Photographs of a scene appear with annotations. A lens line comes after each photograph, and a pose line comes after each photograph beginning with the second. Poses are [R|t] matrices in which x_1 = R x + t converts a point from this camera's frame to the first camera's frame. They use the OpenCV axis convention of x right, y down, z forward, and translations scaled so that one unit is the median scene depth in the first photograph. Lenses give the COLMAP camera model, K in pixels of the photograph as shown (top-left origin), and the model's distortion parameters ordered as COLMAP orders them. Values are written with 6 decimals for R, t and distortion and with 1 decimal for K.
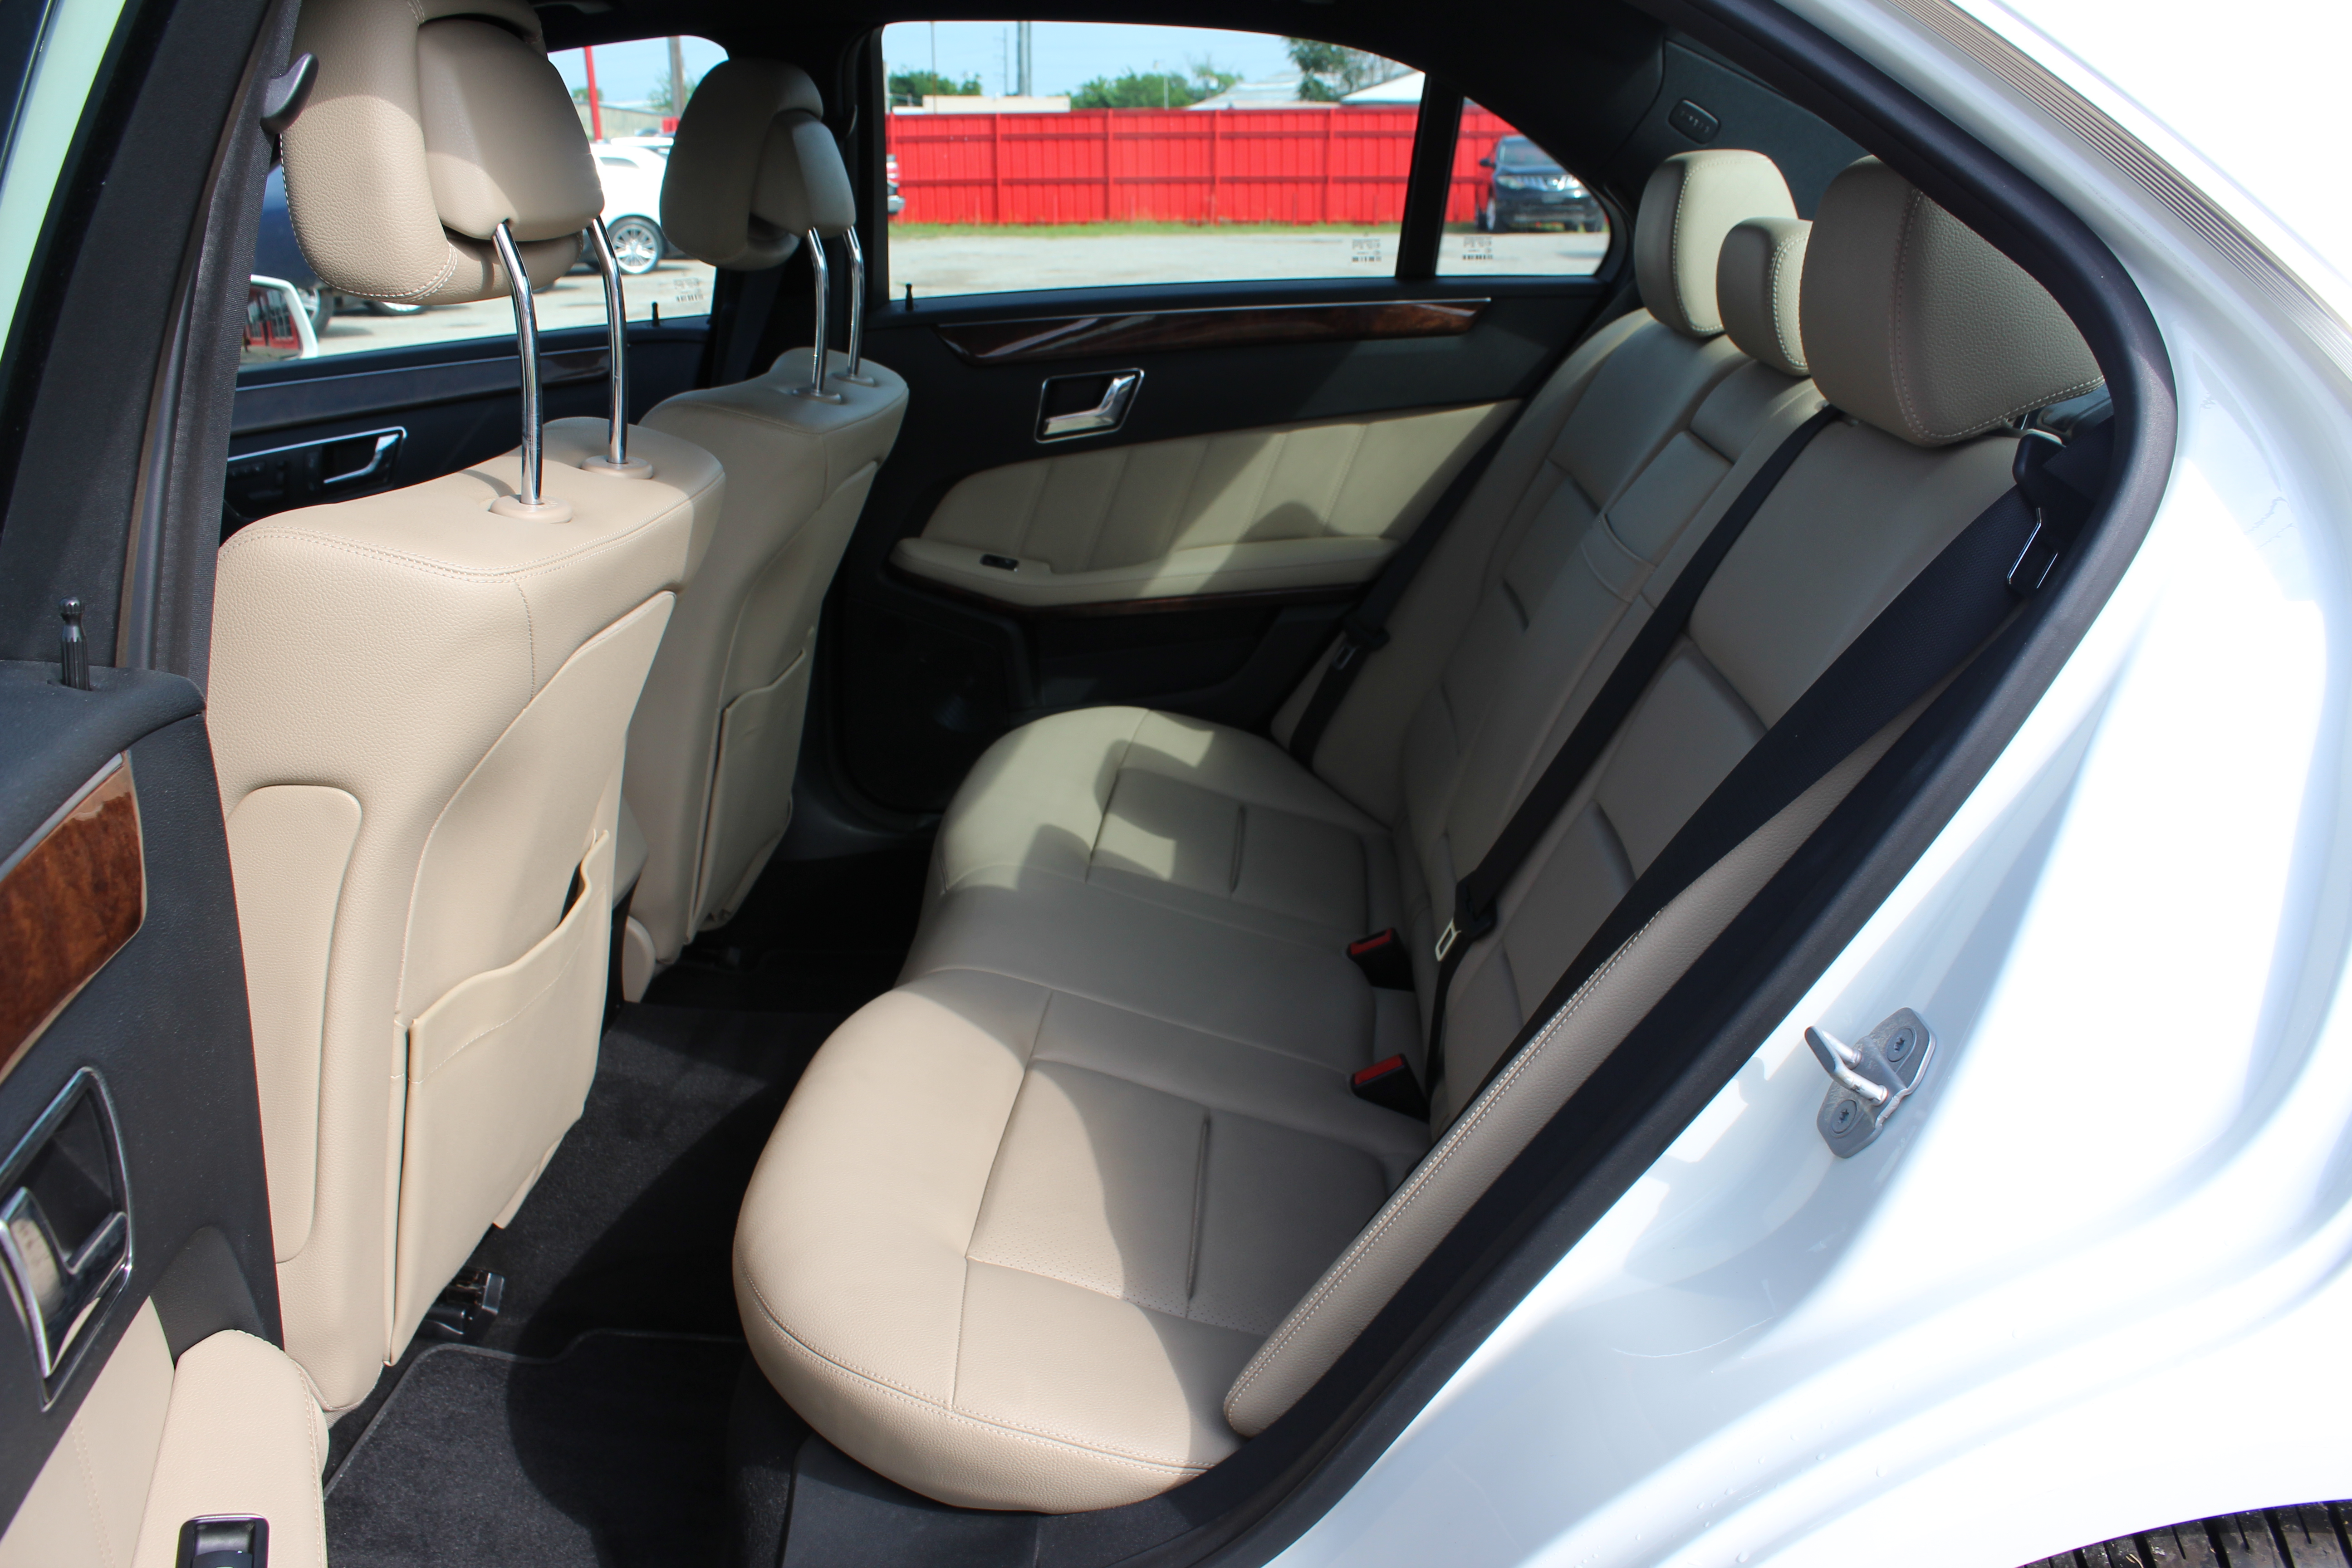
lens RADIAL K [[1960.4, 0, 1183.3], [0, 1960.4, 818.0], [0, 0, 1]] dist [-0.154979, 0.119245]
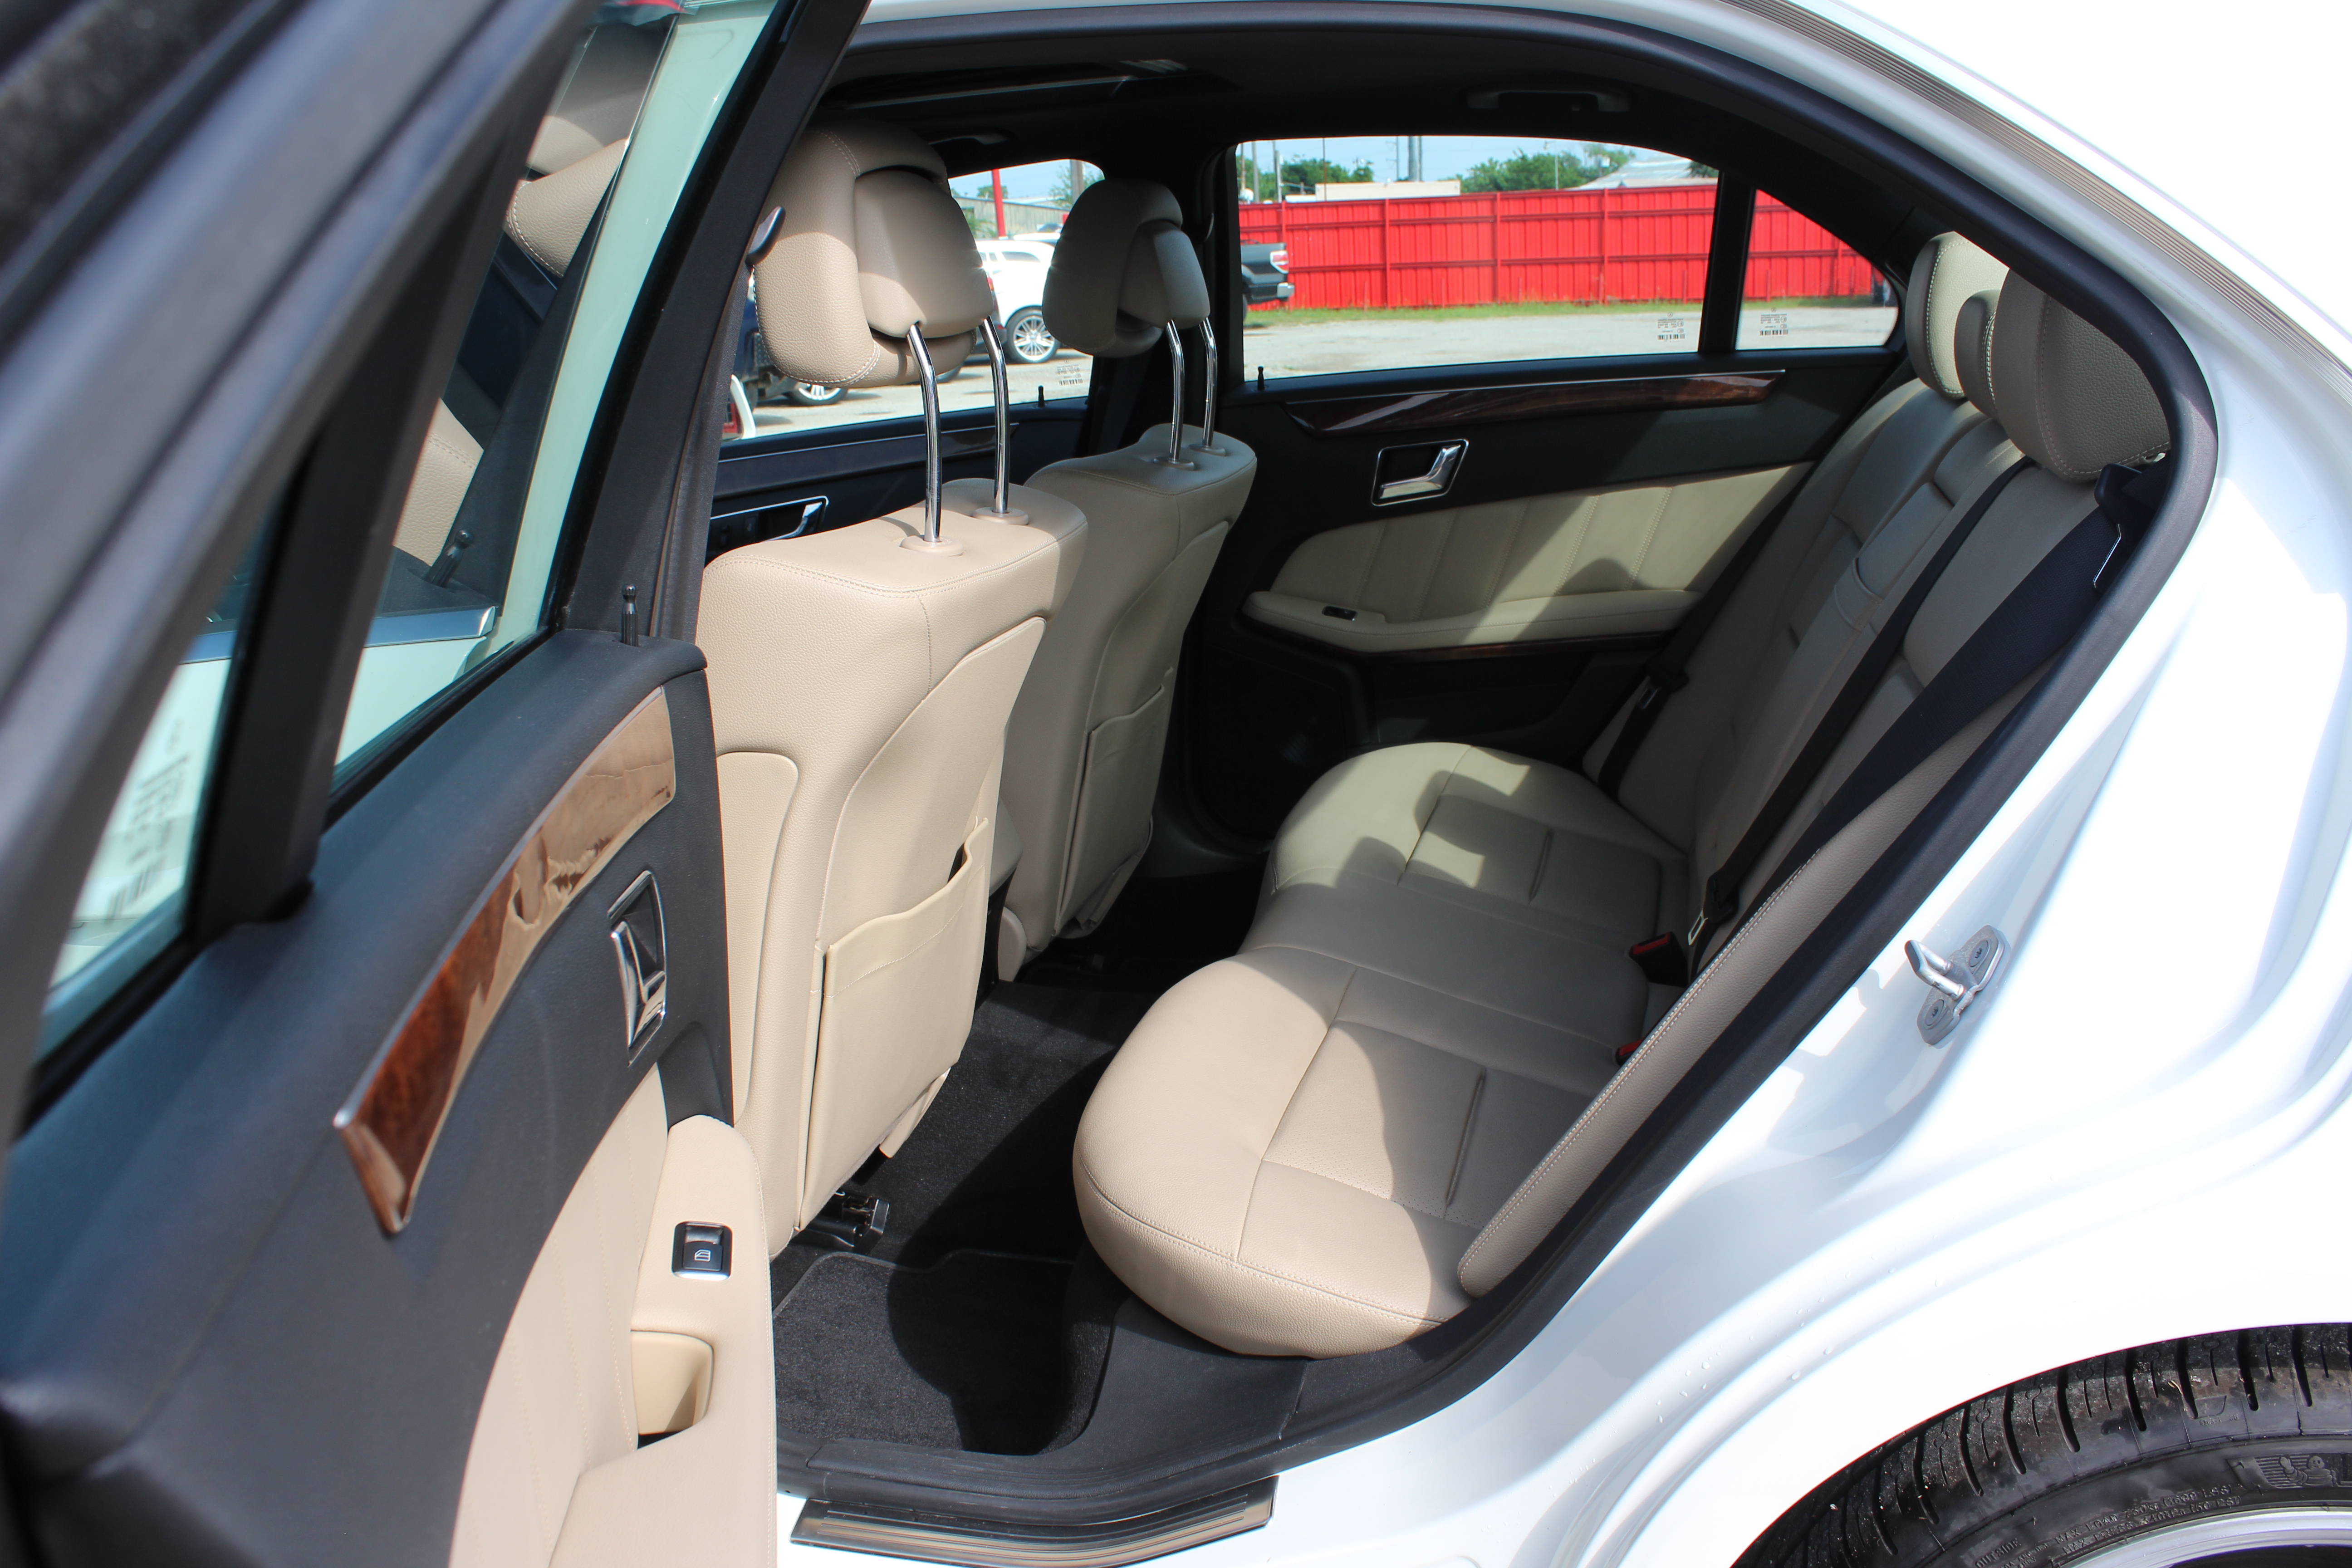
lens RADIAL K [[1960.4, 0, 1175.6], [0, 1960.4, 803.8], [0, 0, 1]] dist [-0.154979, 0.119245]
pose [[0.979944, 0.014626, -0.198738, 0.053468], [-0.024139, 0.998671, -0.045529, 0.044171], [0.197808, 0.049413, 0.978995, -0.153489]]
